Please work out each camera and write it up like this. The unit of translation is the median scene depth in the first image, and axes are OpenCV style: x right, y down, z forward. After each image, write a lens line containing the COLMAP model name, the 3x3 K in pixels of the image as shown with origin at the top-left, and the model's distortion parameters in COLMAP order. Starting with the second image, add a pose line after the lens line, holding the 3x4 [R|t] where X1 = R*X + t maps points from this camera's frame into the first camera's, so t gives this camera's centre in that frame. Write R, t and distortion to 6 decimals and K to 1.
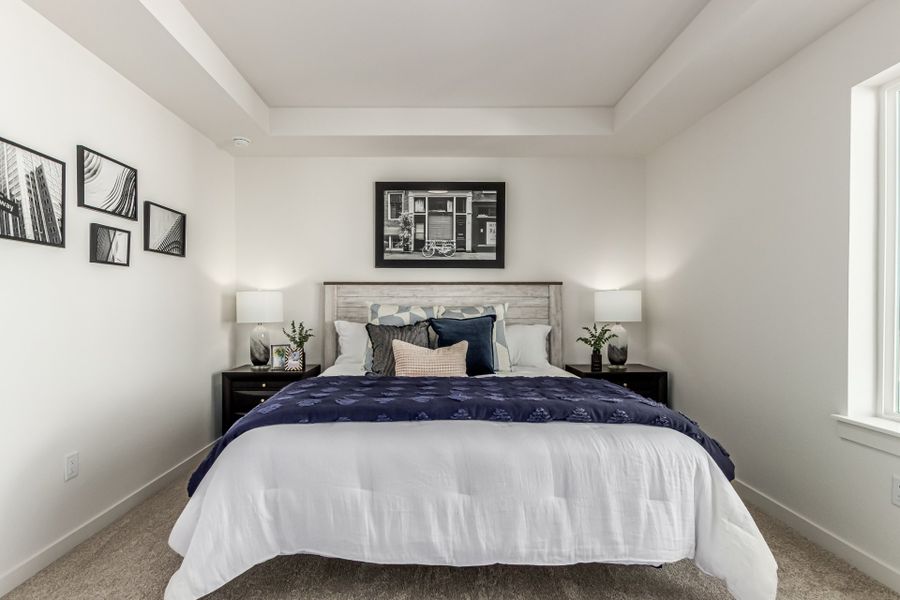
lens RADIAL K [[428.8, 0, 444.0], [0, 428.8, 304.7], [0, 0, 1]] dist [0.005356, -0.000246]
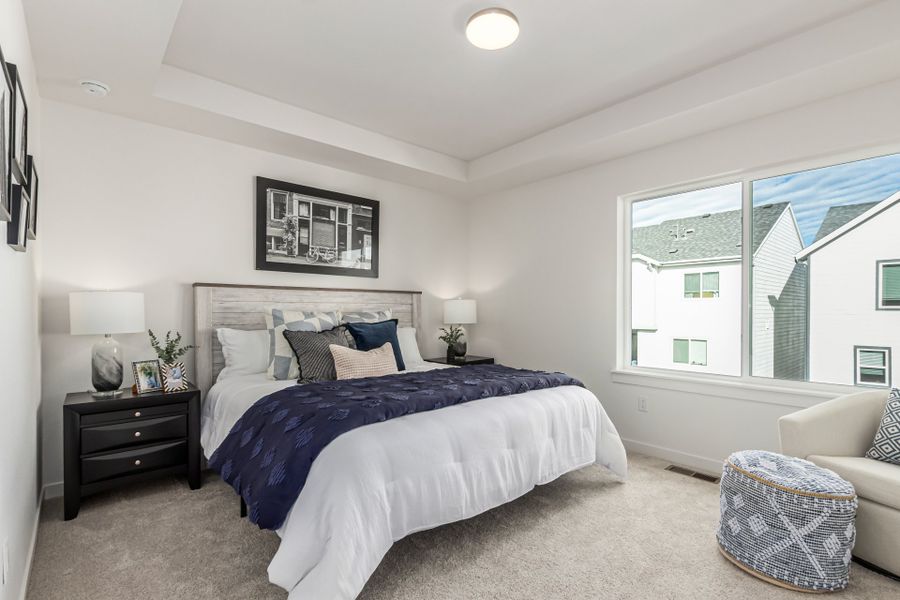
lens RADIAL K [[428.8, 0, 441.3], [0, 428.8, 306.2], [0, 0, 1]] dist [0.005356, -0.000246]
pose [[0.750911, 0.007941, 0.660356, -0.488814], [-0.003039, 0.999959, -0.008569, -0.001454], [-0.660397, 0.004428, 0.750904, 0.052037]]
